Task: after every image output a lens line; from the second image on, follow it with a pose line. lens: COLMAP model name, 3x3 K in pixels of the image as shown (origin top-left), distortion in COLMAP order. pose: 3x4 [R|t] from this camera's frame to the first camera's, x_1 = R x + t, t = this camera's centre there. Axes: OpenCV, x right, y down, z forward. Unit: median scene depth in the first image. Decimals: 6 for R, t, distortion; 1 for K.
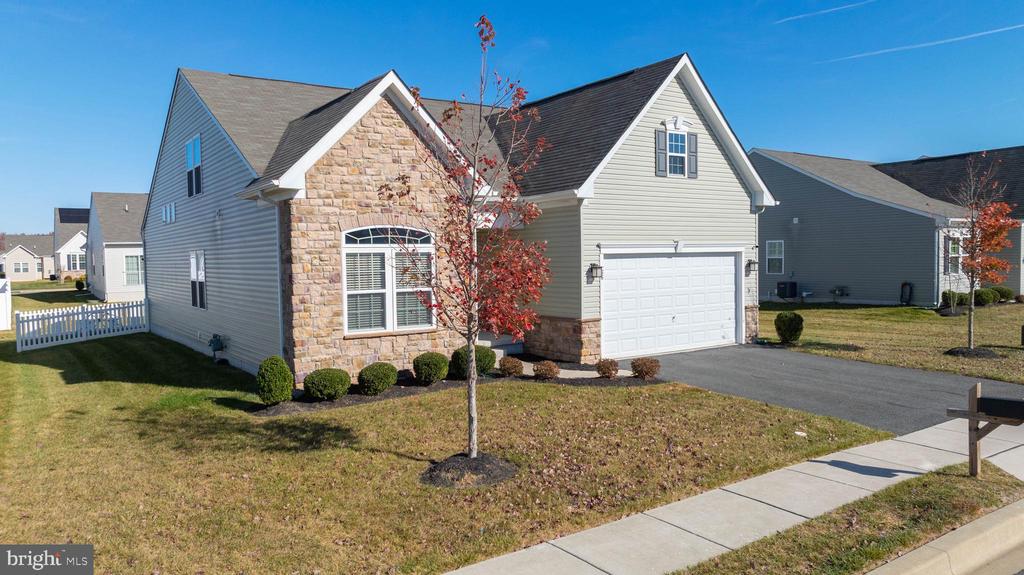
lens RADIAL K [[716.2, 0, 476.7], [0, 716.2, 279.9], [0, 0, 1]] dist [-0.024548, 0.012590]
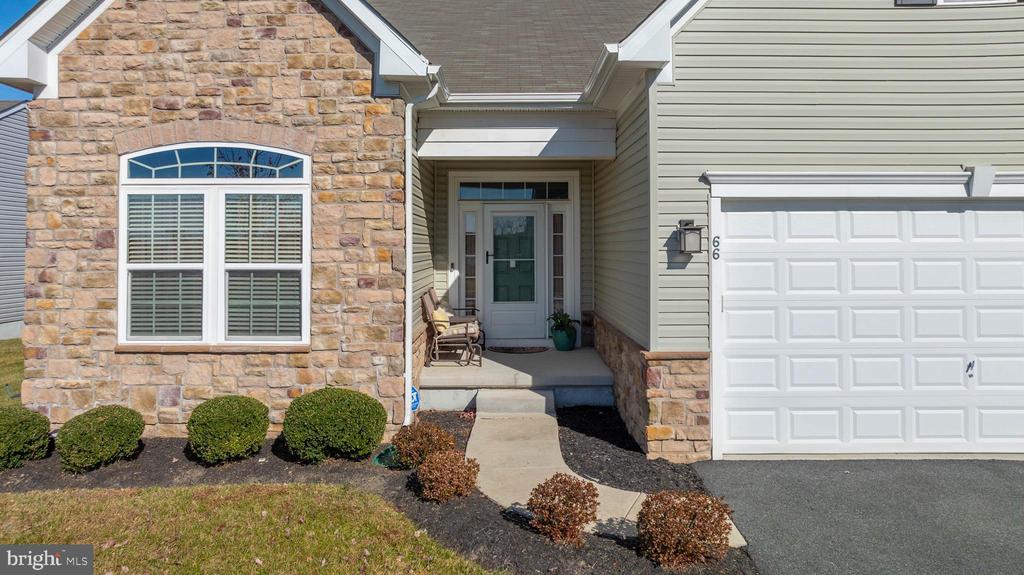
lens RADIAL K [[716.2, 0, 500.7], [0, 716.2, 226.1], [0, 0, 1]] dist [-0.024548, 0.012590]
pose [[0.838752, -0.000968, -0.544513, 0.330971], [-0.029755, 0.998423, -0.047608, 0.003838], [0.543700, 0.056133, 0.837401, 0.652020]]
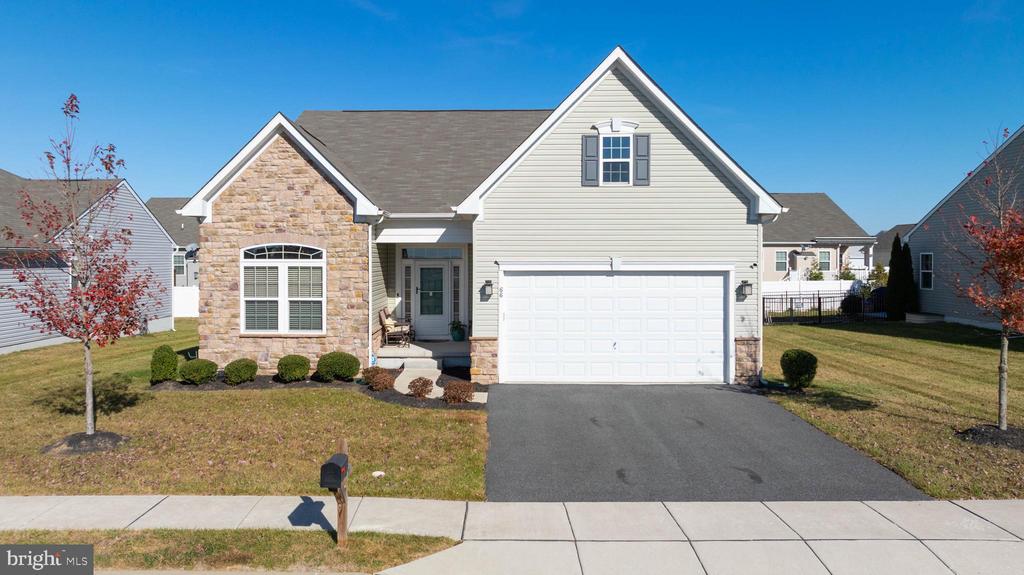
lens RADIAL K [[716.2, 0, 460.1], [0, 716.2, 258.9], [0, 0, 1]] dist [-0.024548, 0.012590]
pose [[0.819864, 0.015504, -0.572349, 0.759710], [-0.031374, 0.999348, -0.017871, -0.037448], [0.571699, 0.032609, 0.819815, 0.198446]]
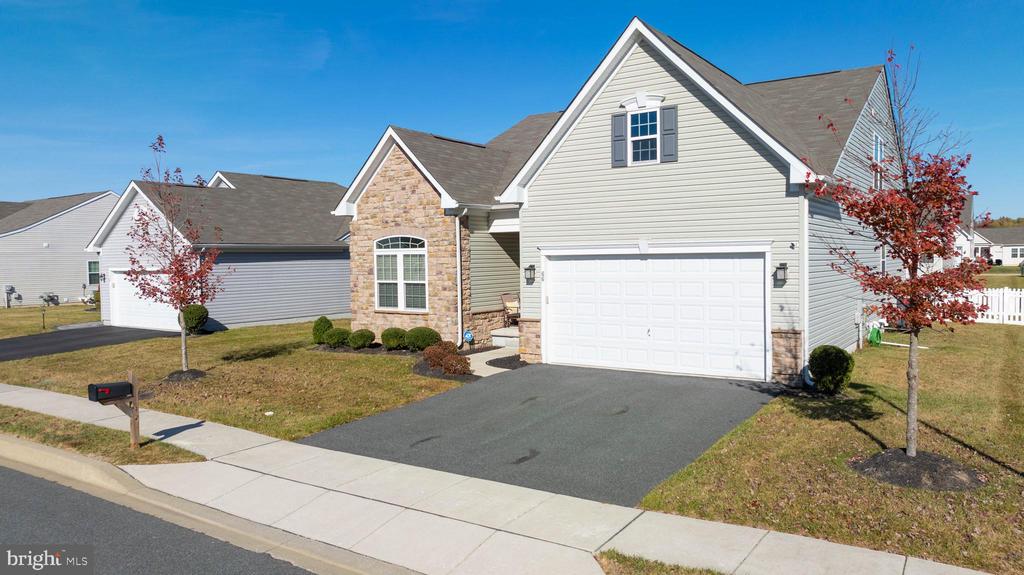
lens RADIAL K [[699.3, 0, 510.0], [0, 699.3, 276.8], [0, 0, 1]] dist [-0.019754, -0.001132]
pose [[0.388328, 0.037388, -0.920762, 1.182662], [-0.020261, 0.999281, 0.032032, -0.041625], [0.921298, 0.006216, 0.388807, 0.643990]]
